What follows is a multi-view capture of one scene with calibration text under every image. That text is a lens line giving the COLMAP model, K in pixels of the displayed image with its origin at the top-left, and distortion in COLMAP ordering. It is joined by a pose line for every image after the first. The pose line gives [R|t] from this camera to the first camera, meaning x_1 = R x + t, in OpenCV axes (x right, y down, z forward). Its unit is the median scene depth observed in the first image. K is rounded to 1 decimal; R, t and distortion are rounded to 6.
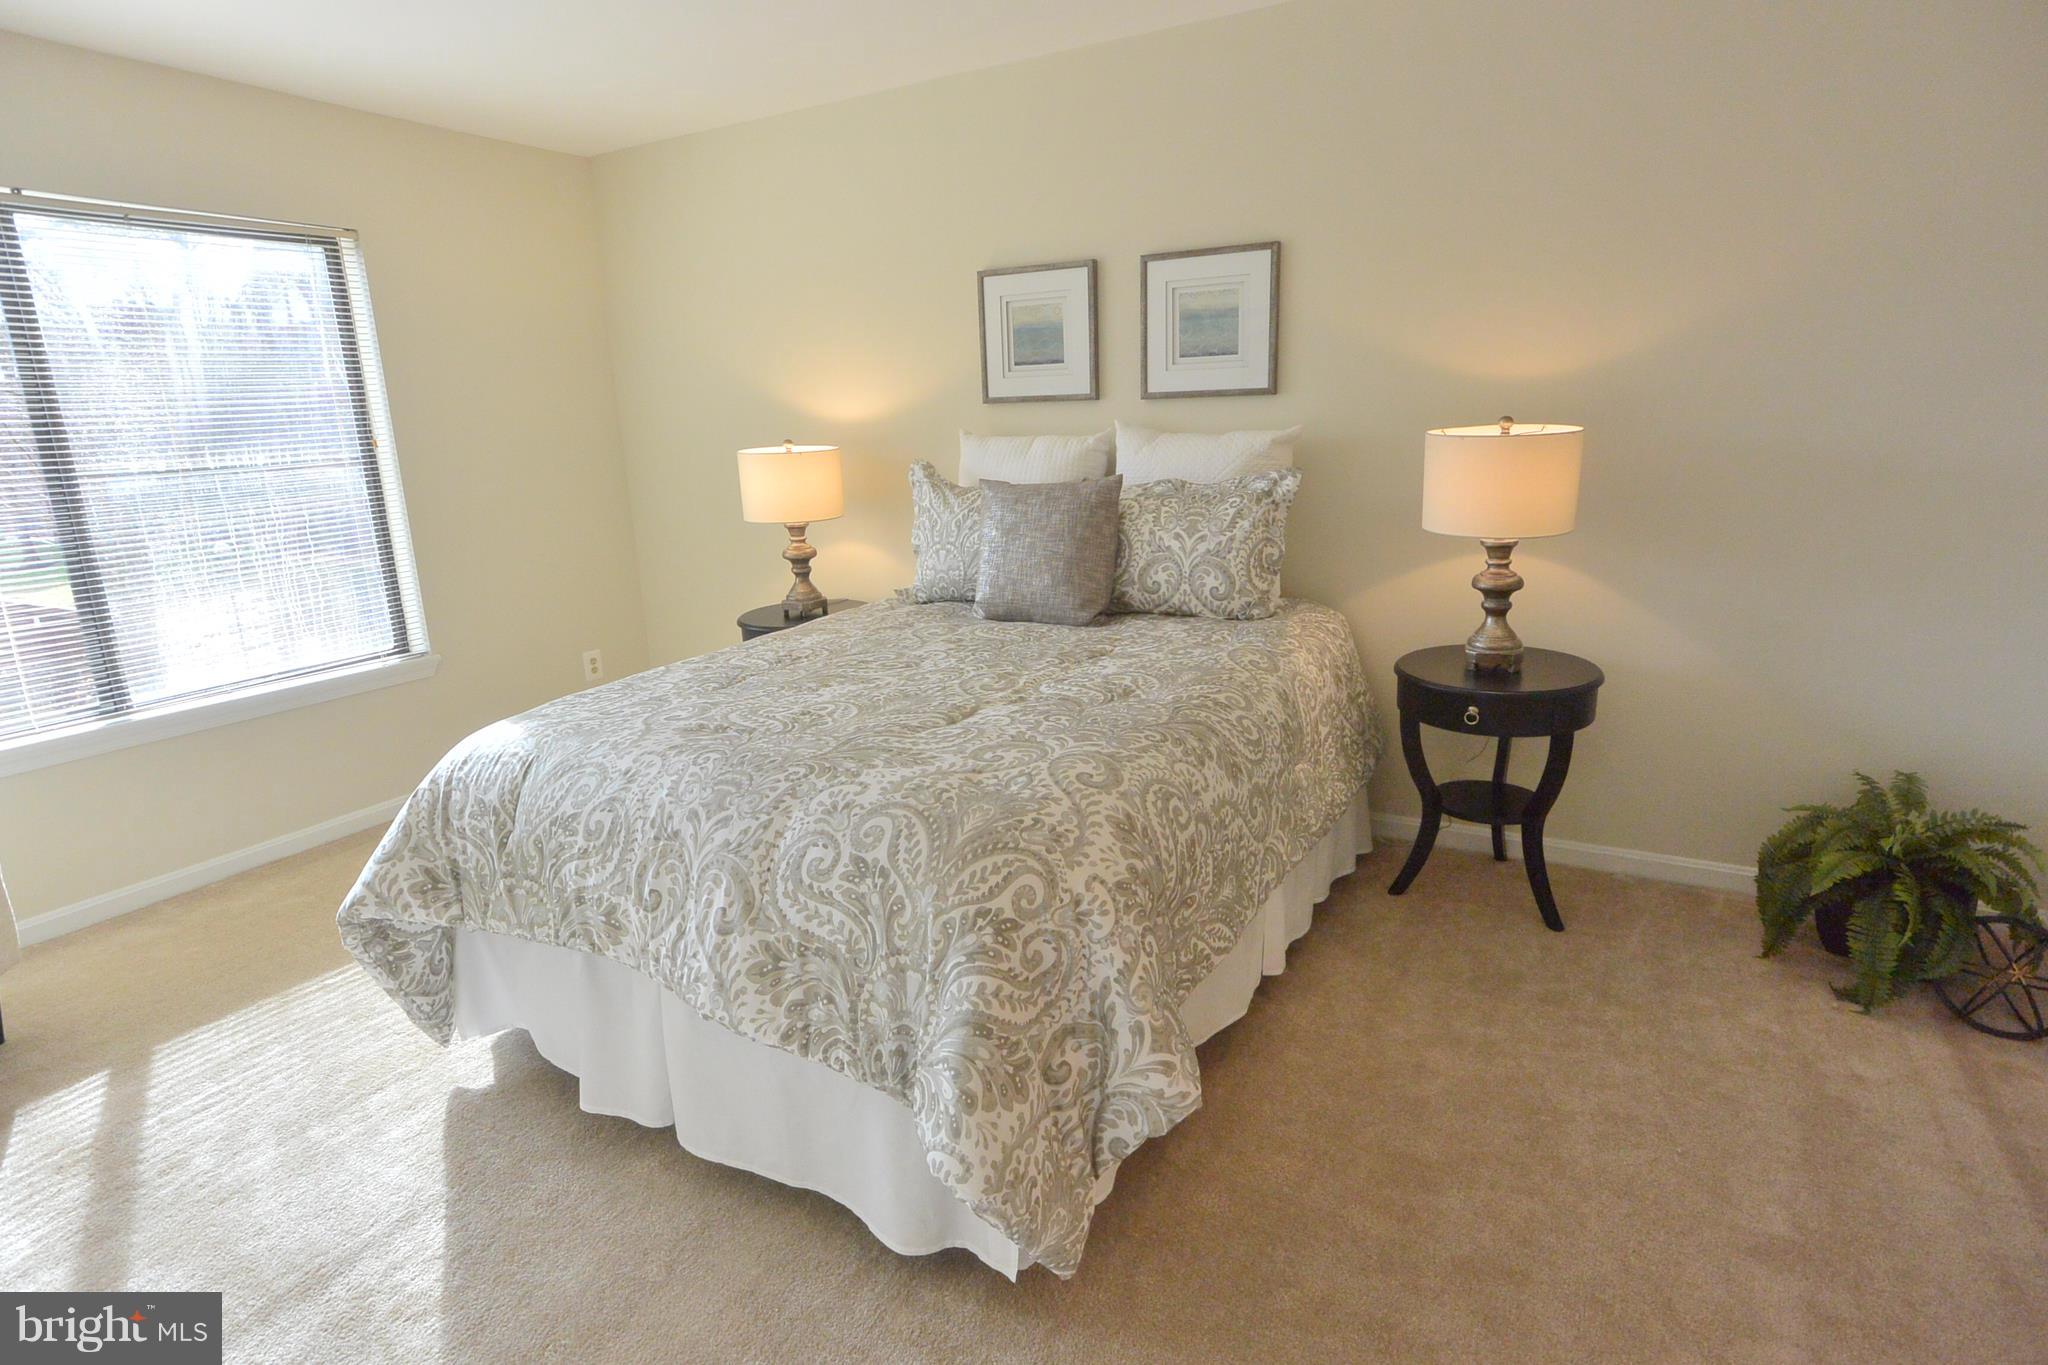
lens RADIAL K [[1057.8, 0, 1029.7], [0, 1057.8, 675.4], [0, 0, 1]] dist [-0.005194, -0.000167]
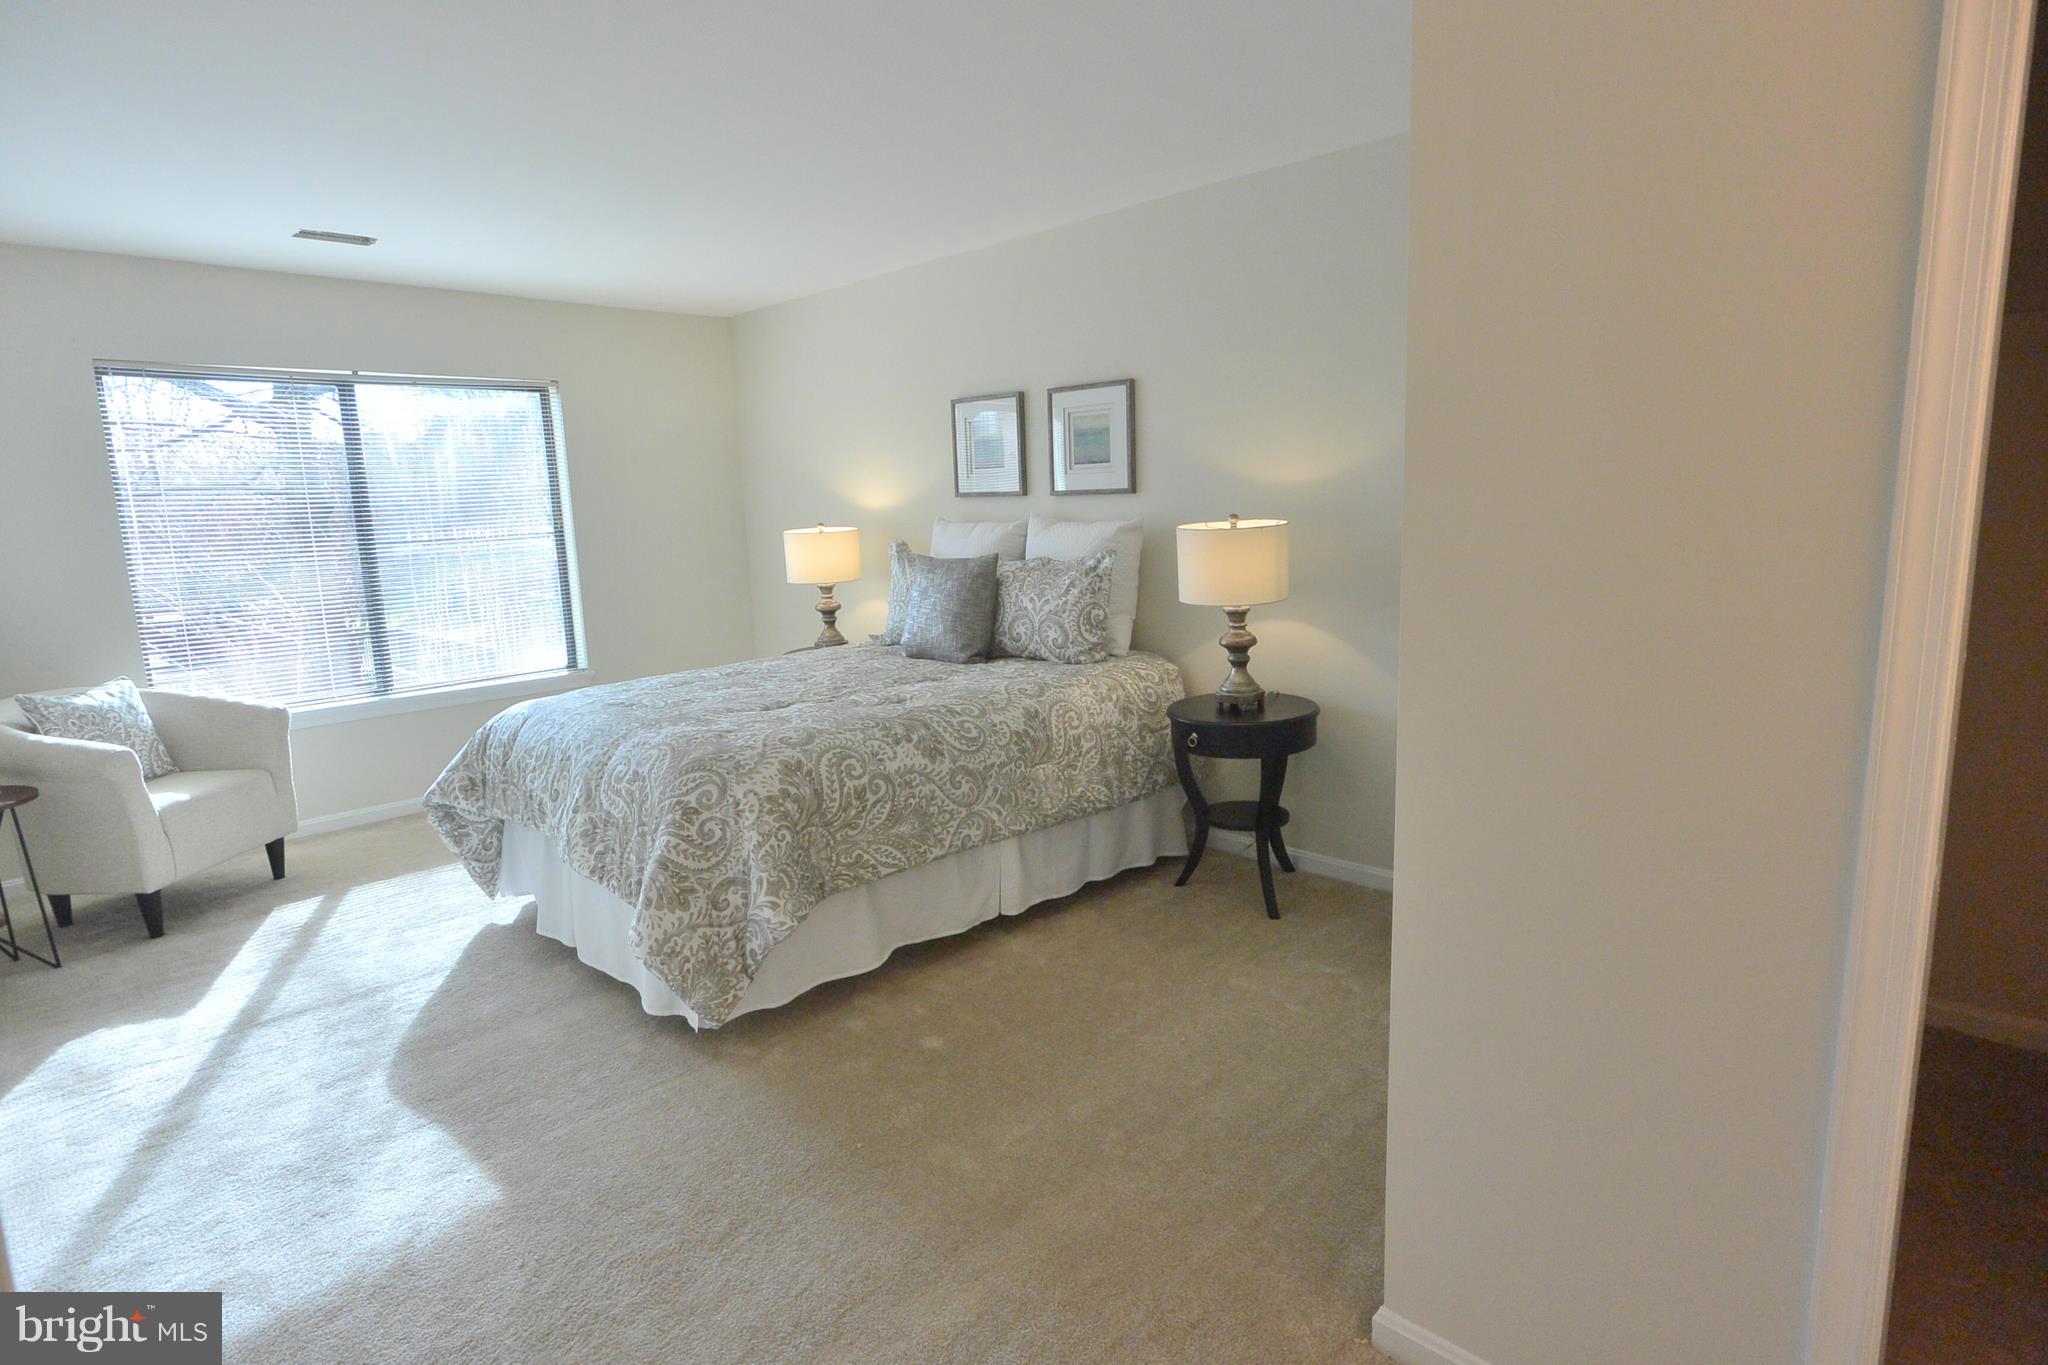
lens RADIAL K [[1057.8, 0, 1028.8], [0, 1057.8, 673.5], [0, 0, 1]] dist [-0.005194, -0.000167]
pose [[0.964547, 0.045817, -0.259902, 0.563150], [-0.063286, 0.996235, -0.059244, 0.046917], [0.256209, 0.073592, 0.963816, -0.323200]]
